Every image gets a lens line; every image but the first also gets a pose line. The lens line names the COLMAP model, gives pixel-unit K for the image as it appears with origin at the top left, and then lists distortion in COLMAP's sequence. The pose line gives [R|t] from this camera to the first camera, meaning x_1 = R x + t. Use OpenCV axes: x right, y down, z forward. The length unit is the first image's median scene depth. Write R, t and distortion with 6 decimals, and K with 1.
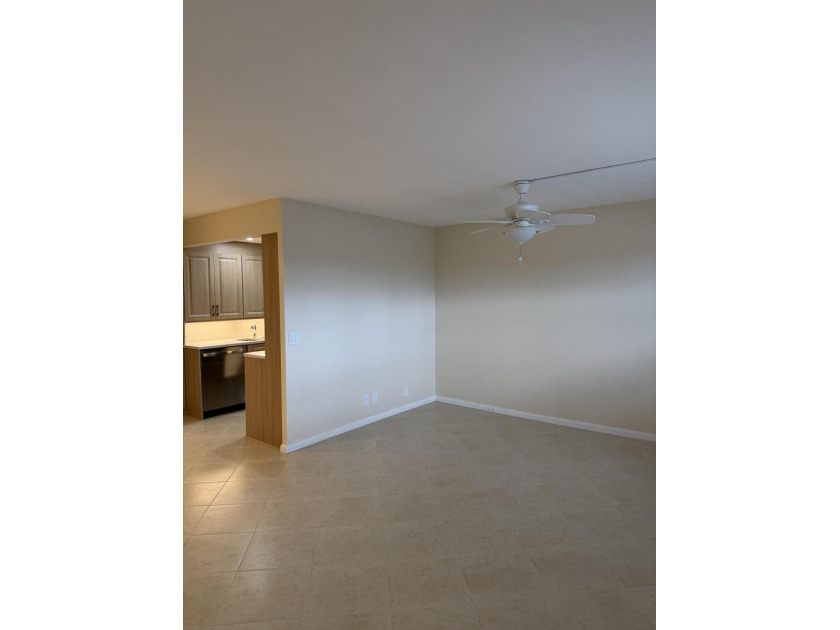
lens RADIAL K [[443.8, 0, 412.9], [0, 443.8, 320.0], [0, 0, 1]] dist [0.075572, -0.110217]
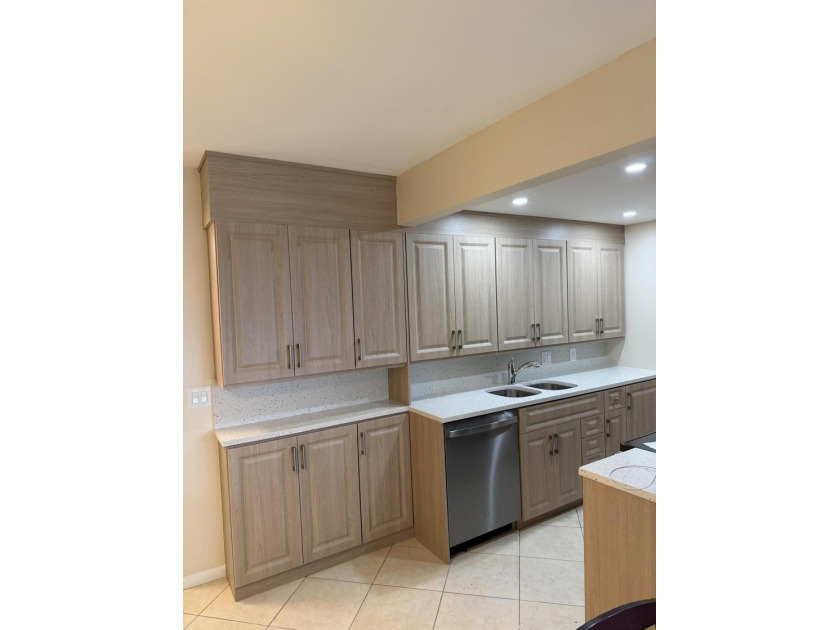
lens RADIAL K [[448.2, 0, 417.0], [0, 448.2, 316.4], [0, 0, 1]] dist [0.078988, -0.114663]
pose [[0.940566, -0.019996, -0.339022, -0.407337], [0.009990, 0.999462, -0.031235, -0.045124], [0.339464, 0.025992, 0.940260, 0.637309]]
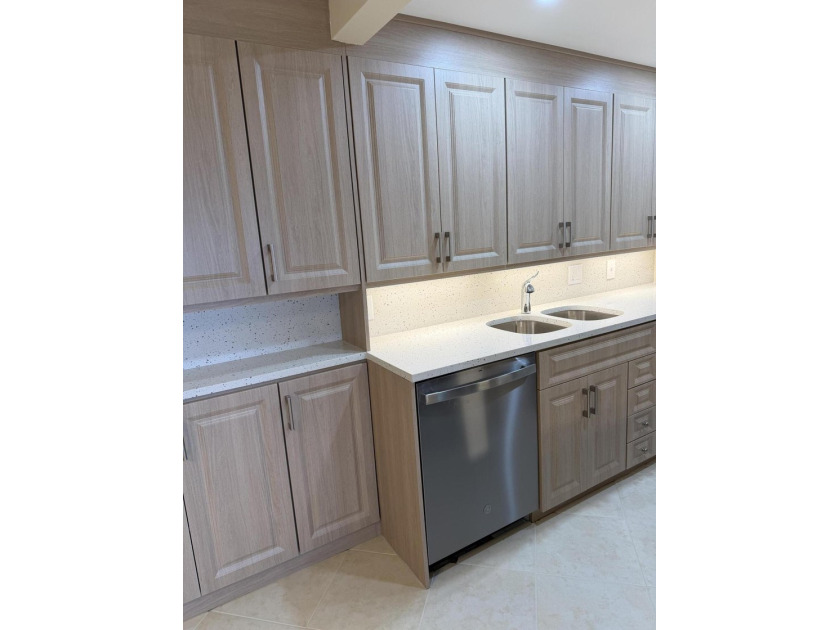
lens RADIAL K [[448.2, 0, 417.0], [0, 448.2, 316.4], [0, 0, 1]] dist [0.078988, -0.114663]
pose [[0.934149, 0.018320, -0.356413, -0.452631], [0.031471, 0.990562, 0.133401, -0.020766], [0.355493, -0.135833, 0.924756, 0.900251]]
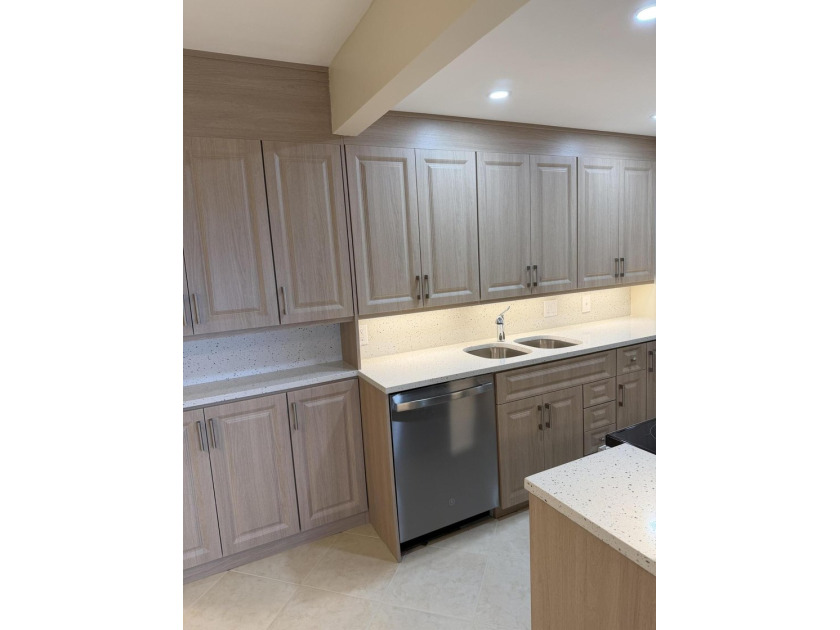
lens RADIAL K [[443.8, 0, 412.9], [0, 443.8, 320.0], [0, 0, 1]] dist [0.075572, -0.110217]
pose [[0.903132, 0.013128, -0.429162, -0.359036], [0.024933, 0.996242, 0.082946, -0.034621], [0.428638, -0.085612, 0.899411, 0.826443]]
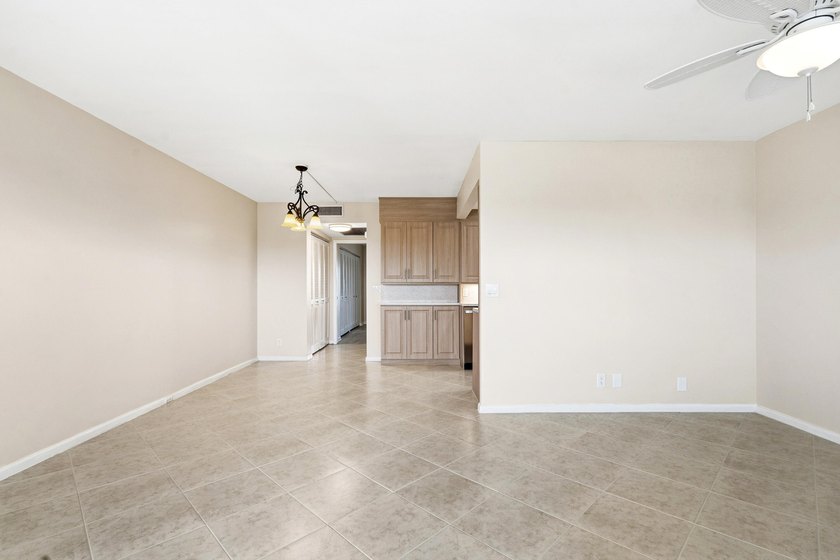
lens RADIAL K [[398.2, 0, 420.0], [0, 398.2, 280.0], [0, 0, 1]] dist [-0.000367, -0.000062]
pose [[0.611283, -0.005111, -0.791395, 0.301575], [-0.054181, 0.997363, -0.048291, 0.066882], [0.789555, 0.072398, 0.609394, 0.381555]]
